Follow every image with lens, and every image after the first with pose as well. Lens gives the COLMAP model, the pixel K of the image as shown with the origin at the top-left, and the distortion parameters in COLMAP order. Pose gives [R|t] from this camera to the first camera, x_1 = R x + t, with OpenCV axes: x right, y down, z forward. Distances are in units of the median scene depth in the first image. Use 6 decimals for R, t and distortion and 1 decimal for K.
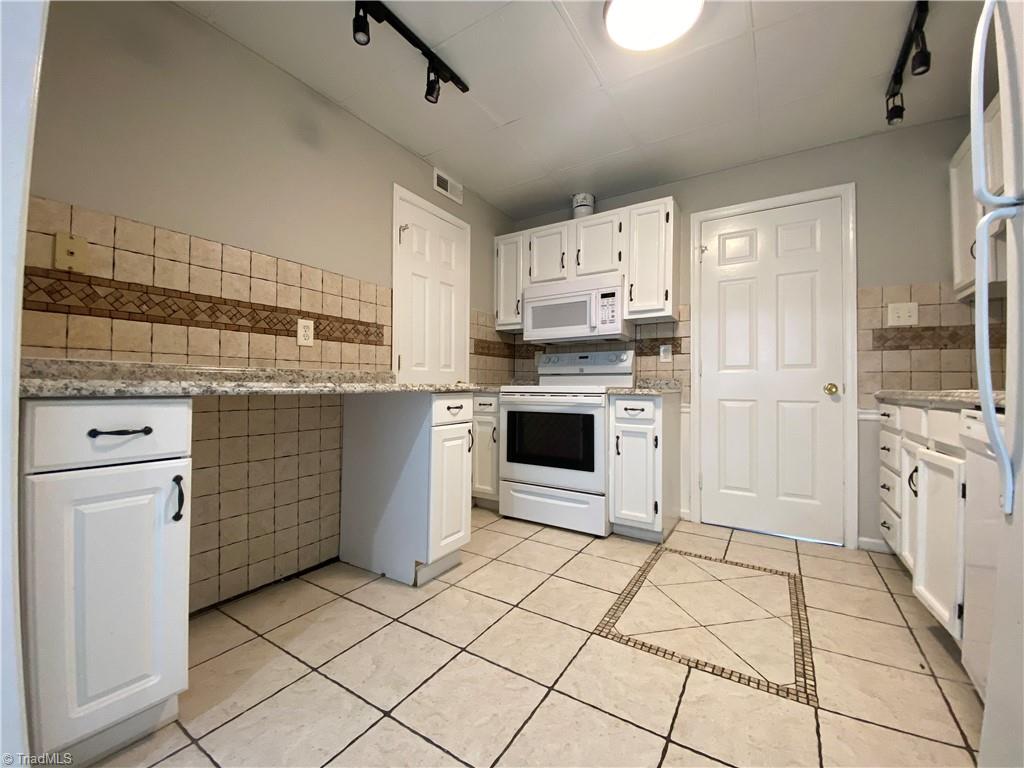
lens RADIAL K [[417.9, 0, 510.7], [0, 417.9, 378.8], [0, 0, 1]] dist [0.010870, -0.010564]
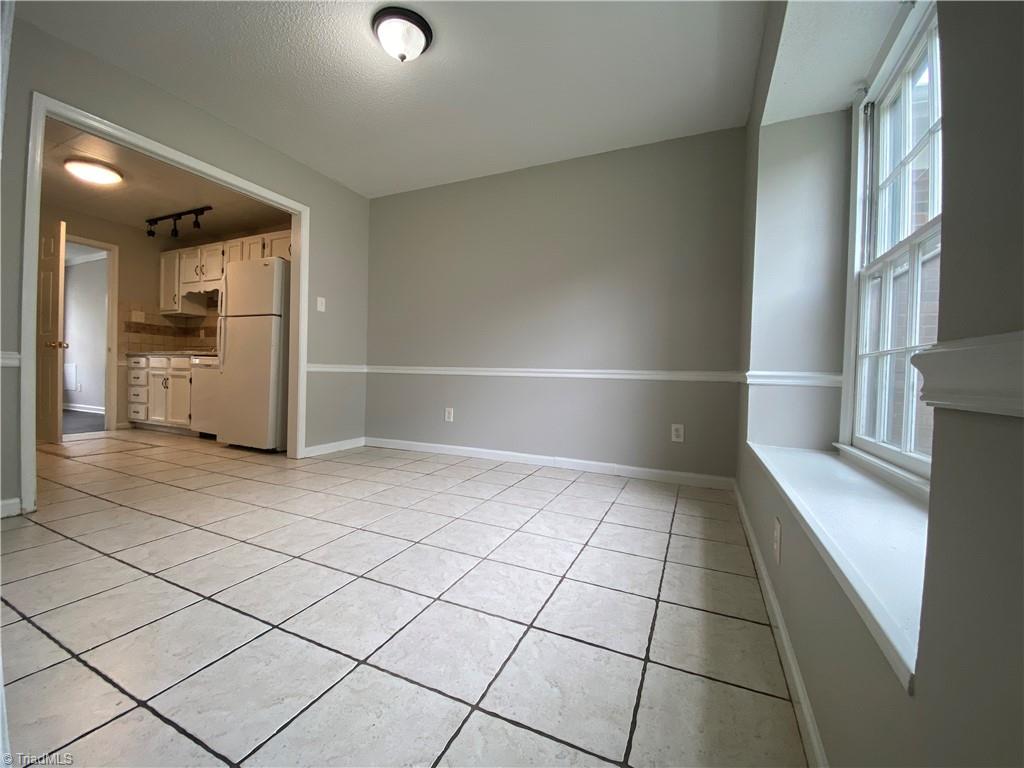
lens RADIAL K [[420.2, 0, 529.6], [0, 420.2, 380.0], [0, 0, 1]] dist [-0.027104, -0.000497]
pose [[-0.174212, -0.029171, 0.984276, -1.422221], [-0.045474, 0.998733, 0.021551, 0.033787], [-0.983658, -0.041004, -0.175317, -0.594631]]
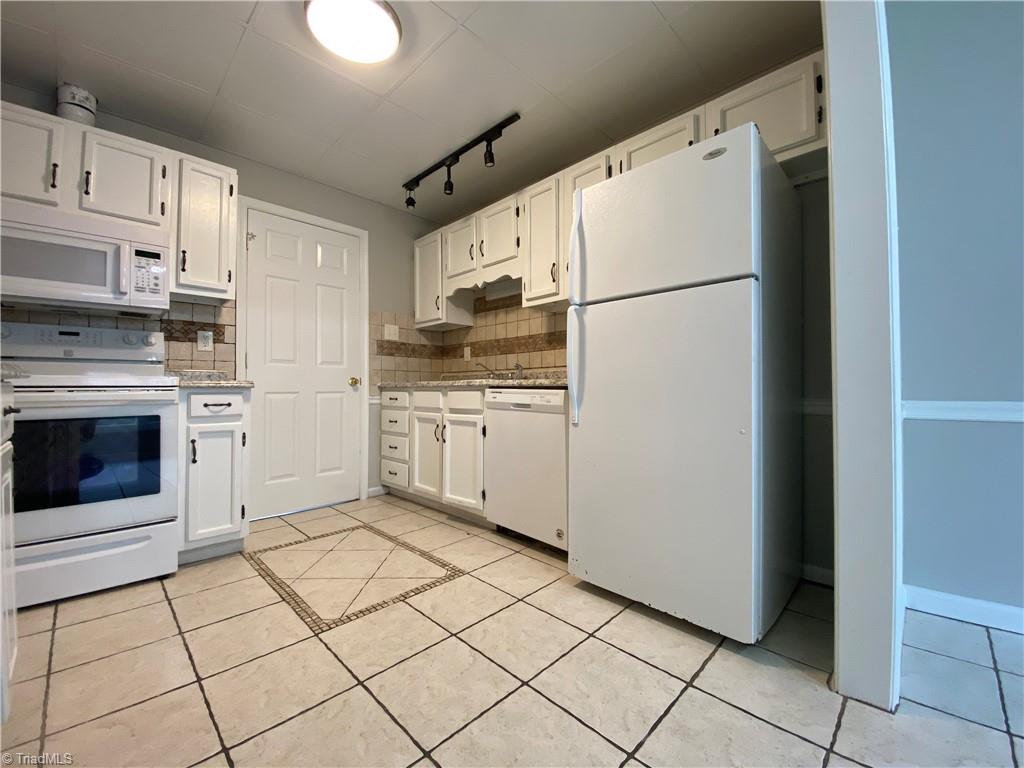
lens RADIAL K [[417.9, 0, 511.0], [0, 417.9, 381.2], [0, 0, 1]] dist [0.010870, -0.010564]
pose [[0.214410, 0.007951, 0.976711, -0.412453], [-0.013510, 0.999895, -0.005174, 0.022545], [-0.976650, -0.012086, 0.214495, 0.244097]]
